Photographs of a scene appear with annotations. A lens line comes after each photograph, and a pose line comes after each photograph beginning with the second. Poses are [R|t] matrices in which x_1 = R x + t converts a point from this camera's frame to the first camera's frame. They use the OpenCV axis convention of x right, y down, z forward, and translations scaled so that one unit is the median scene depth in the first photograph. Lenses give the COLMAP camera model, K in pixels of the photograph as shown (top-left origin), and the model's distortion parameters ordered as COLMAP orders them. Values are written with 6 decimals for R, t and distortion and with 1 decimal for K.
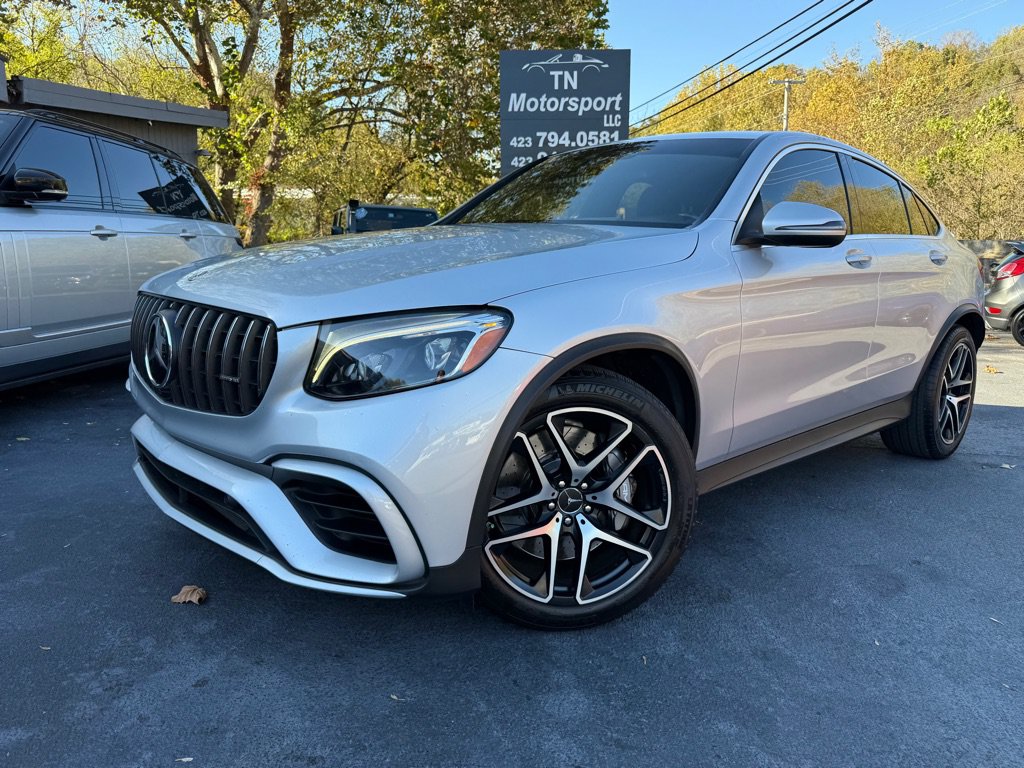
lens RADIAL K [[743.2, 0, 514.8], [0, 743.2, 369.4], [0, 0, 1]] dist [0.028399, -0.041927]
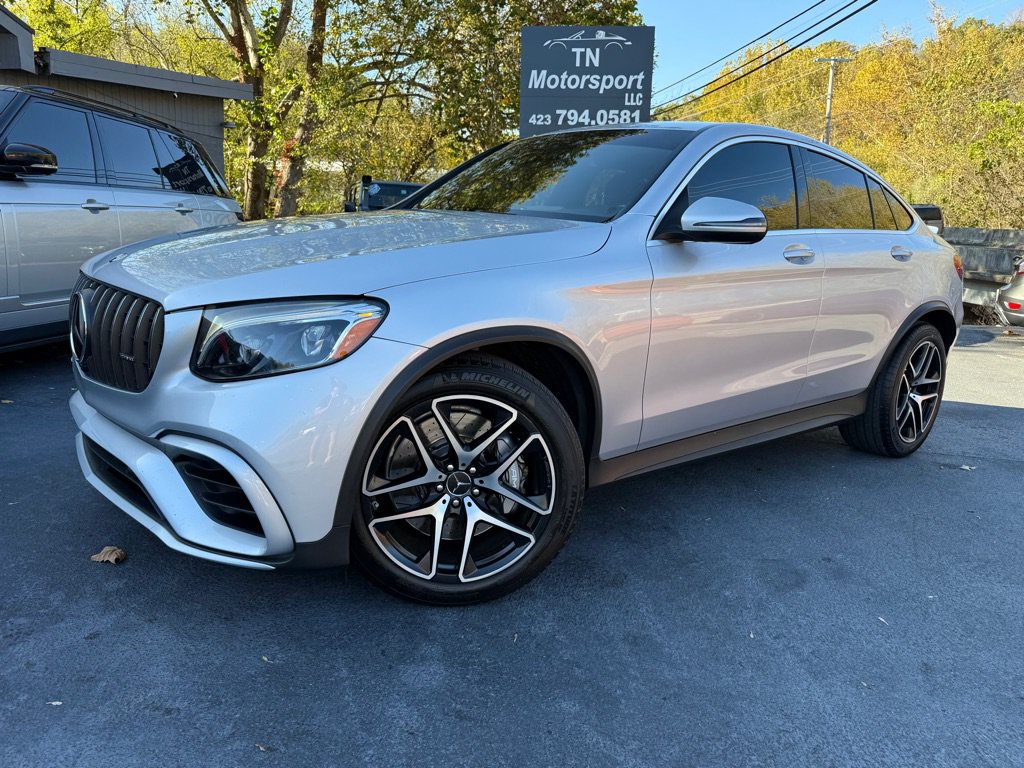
lens RADIAL K [[741.4, 0, 510.0], [0, 741.4, 371.2], [0, 0, 1]] dist [0.046690, -0.059460]
pose [[0.997621, 0.036556, -0.058442, 0.118624], [-0.034537, 0.998784, 0.035179, -0.011904], [0.059657, -0.033077, 0.997671, -0.018031]]
